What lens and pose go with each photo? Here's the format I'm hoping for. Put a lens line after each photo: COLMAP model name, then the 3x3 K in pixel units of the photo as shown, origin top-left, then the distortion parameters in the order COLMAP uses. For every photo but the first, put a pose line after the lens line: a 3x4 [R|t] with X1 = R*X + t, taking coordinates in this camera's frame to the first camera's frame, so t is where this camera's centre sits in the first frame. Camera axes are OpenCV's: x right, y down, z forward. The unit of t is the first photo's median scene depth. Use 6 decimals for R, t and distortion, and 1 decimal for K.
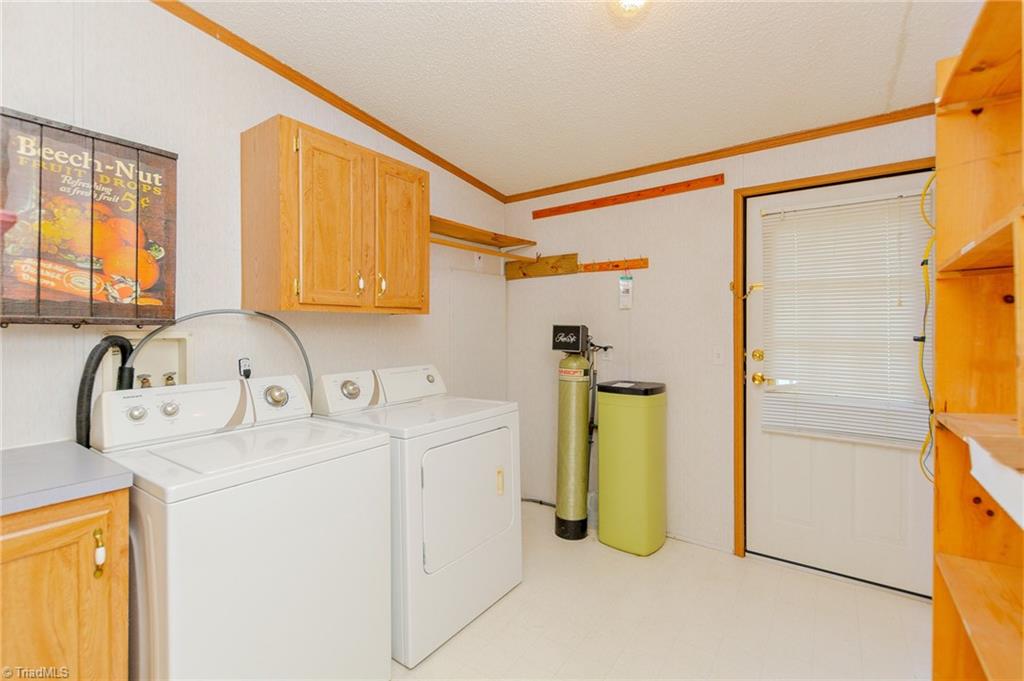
lens RADIAL K [[450.9, 0, 510.4], [0, 450.9, 328.2], [0, 0, 1]] dist [0.000815, -0.000162]
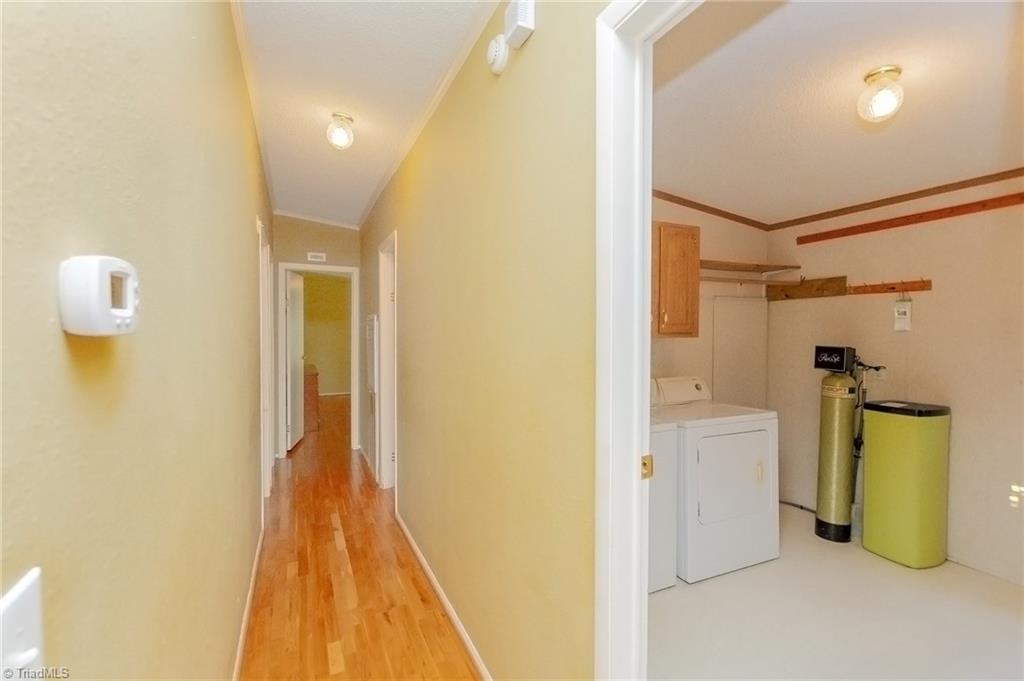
lens RADIAL K [[463.1, 0, 506.9], [0, 463.1, 340.6], [0, 0, 1]] dist [0.000115, -0.000241]
pose [[0.867122, 0.014065, -0.497898, 0.003263], [-0.002585, 0.999715, 0.023739, -0.043941], [0.498089, -0.019298, 0.866911, -0.357458]]
